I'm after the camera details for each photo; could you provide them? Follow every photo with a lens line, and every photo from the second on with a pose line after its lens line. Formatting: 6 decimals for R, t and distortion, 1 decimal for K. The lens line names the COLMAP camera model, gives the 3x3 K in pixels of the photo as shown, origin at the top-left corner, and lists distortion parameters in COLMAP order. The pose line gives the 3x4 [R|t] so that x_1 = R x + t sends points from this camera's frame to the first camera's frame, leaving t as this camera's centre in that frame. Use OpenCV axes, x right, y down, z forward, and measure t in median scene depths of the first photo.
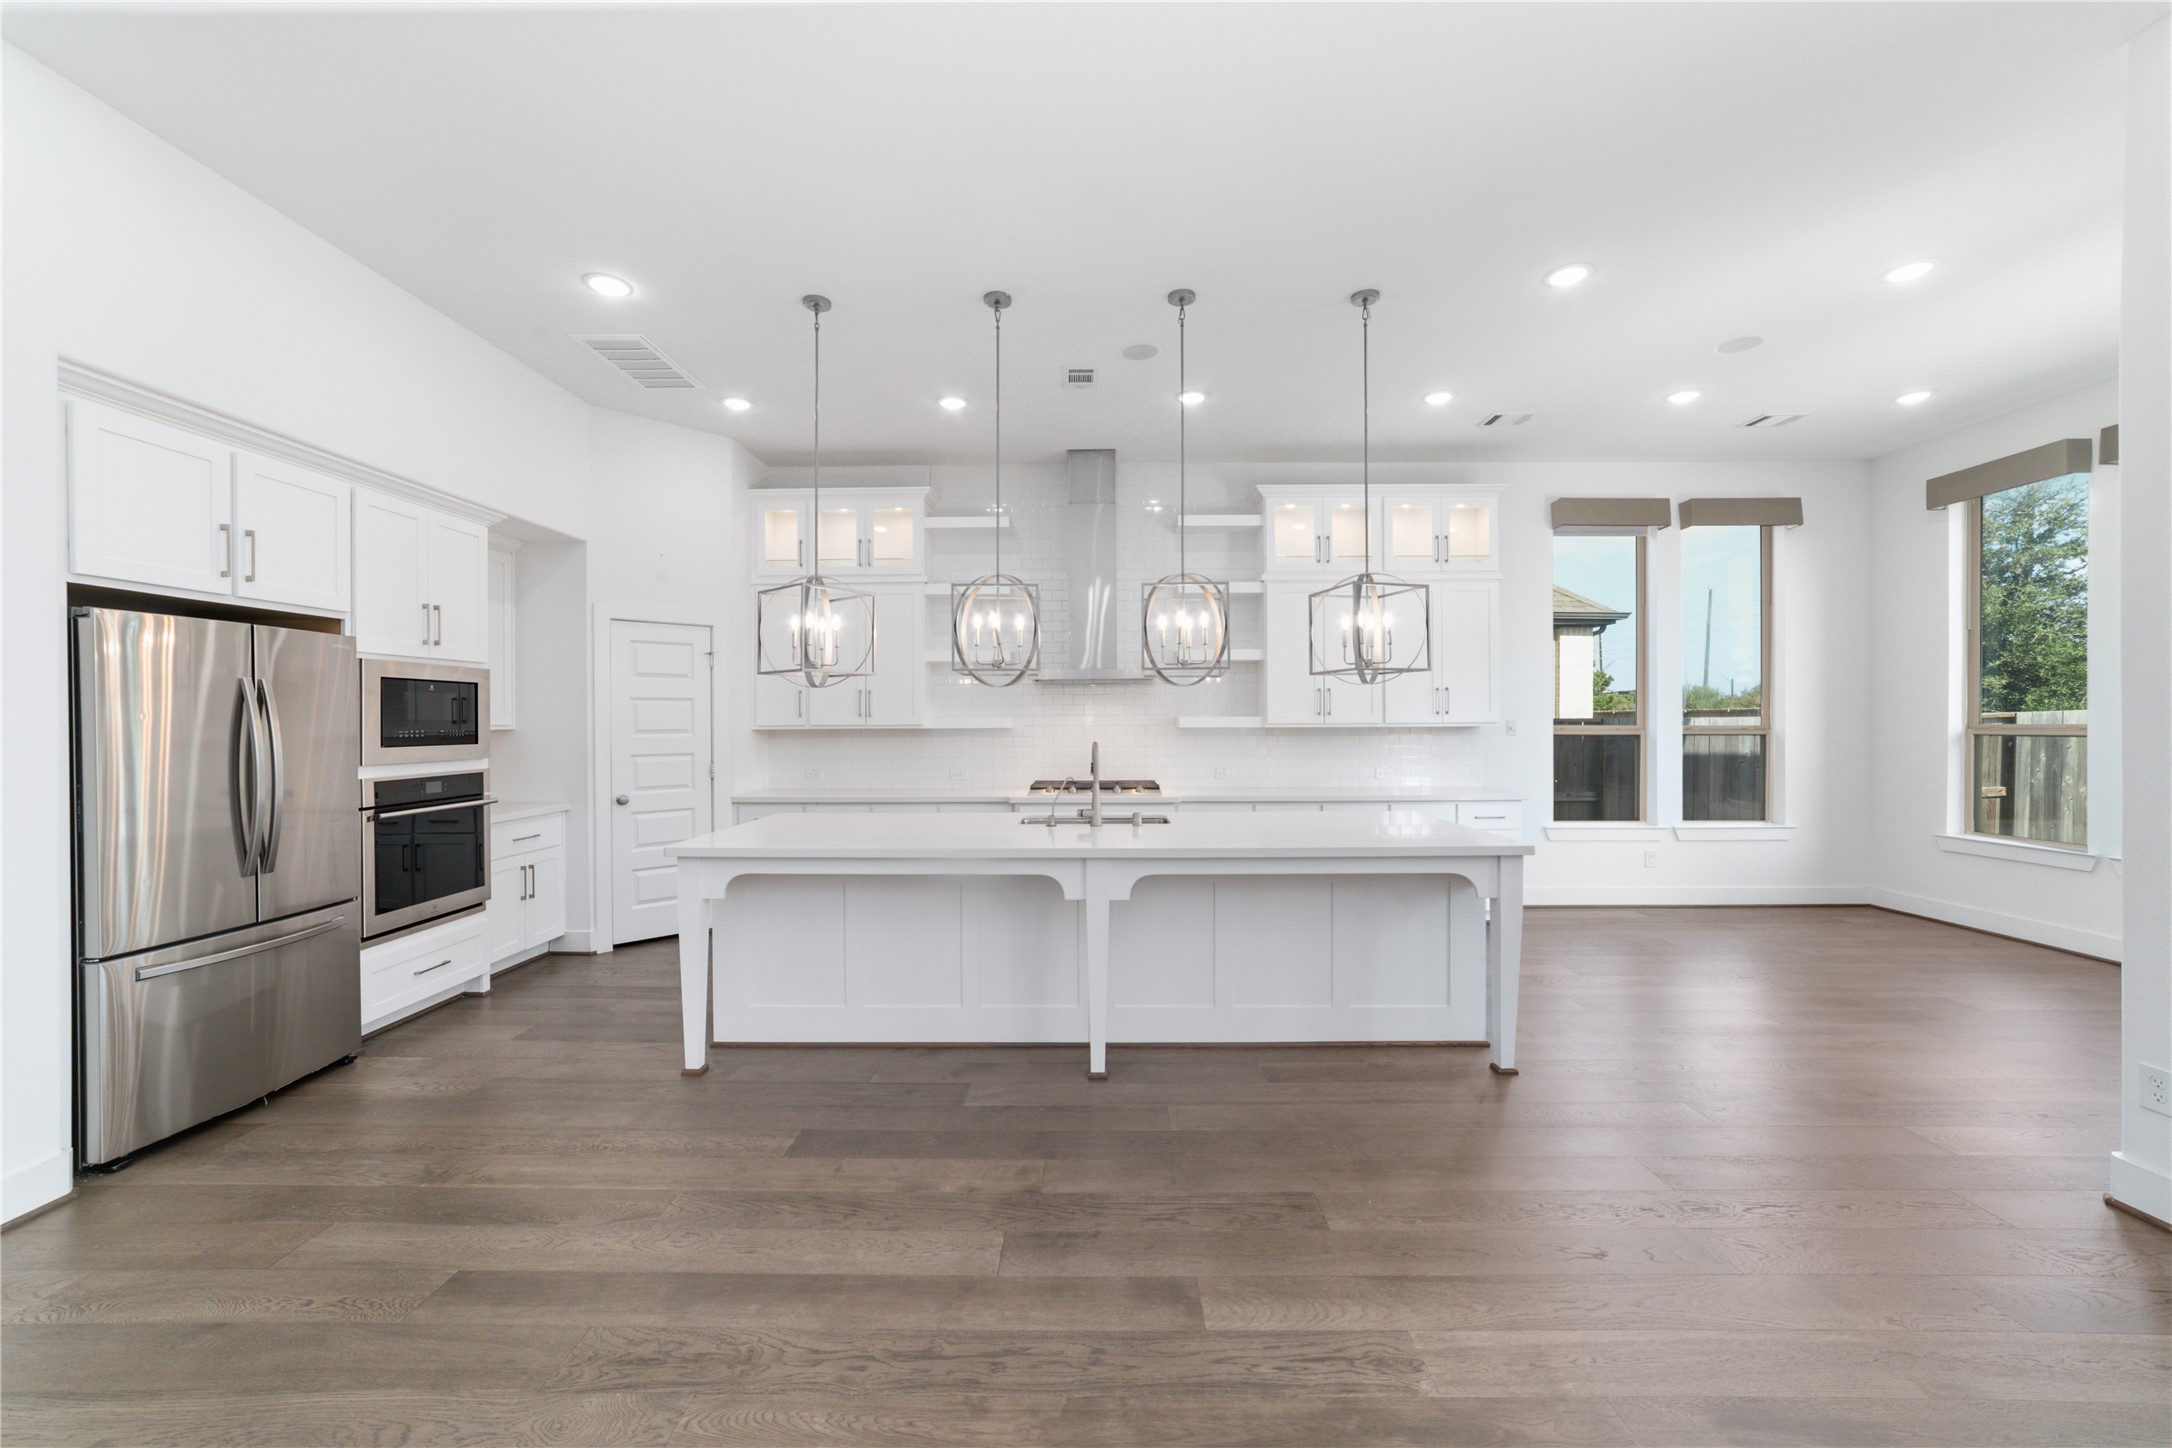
lens RADIAL K [[834.6, 0, 1078.3], [0, 834.6, 719.8], [0, 0, 1]] dist [-0.015449, 0.003173]
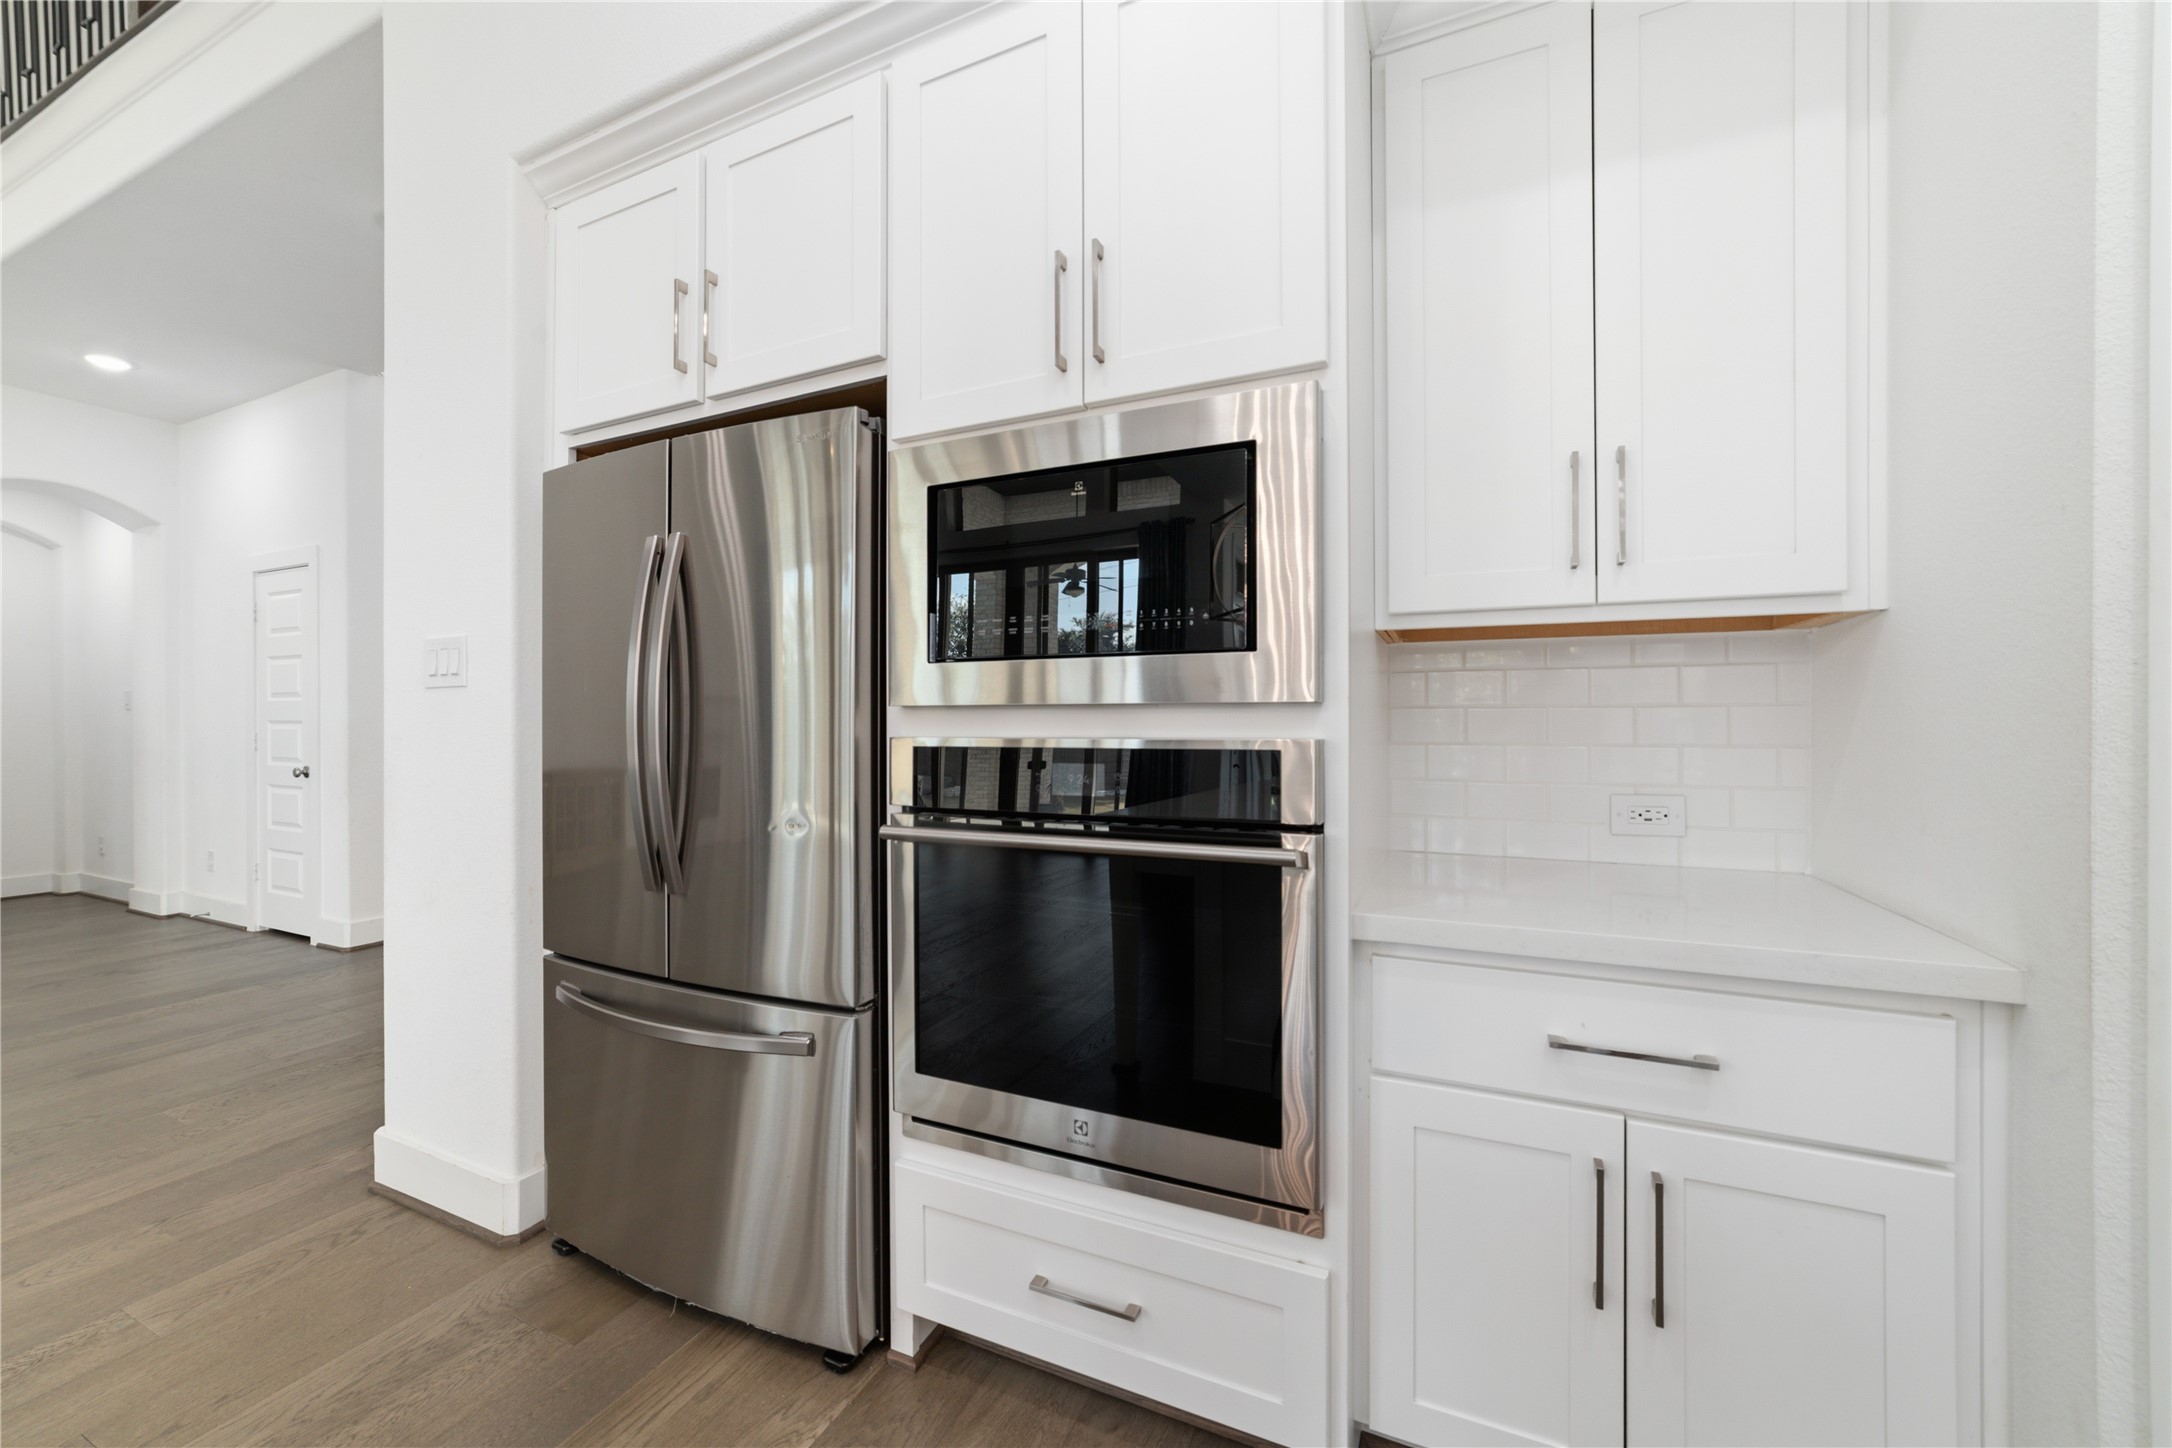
lens RADIAL K [[834.6, 0, 1087.3], [0, 834.6, 723.7], [0, 0, 1]] dist [-0.015449, 0.003173]
pose [[-0.393681, 0.013280, -0.919151, -0.359745], [0.005518, 0.999912, 0.012083, 0.042030], [0.919231, -0.000315, -0.393719, 0.887011]]
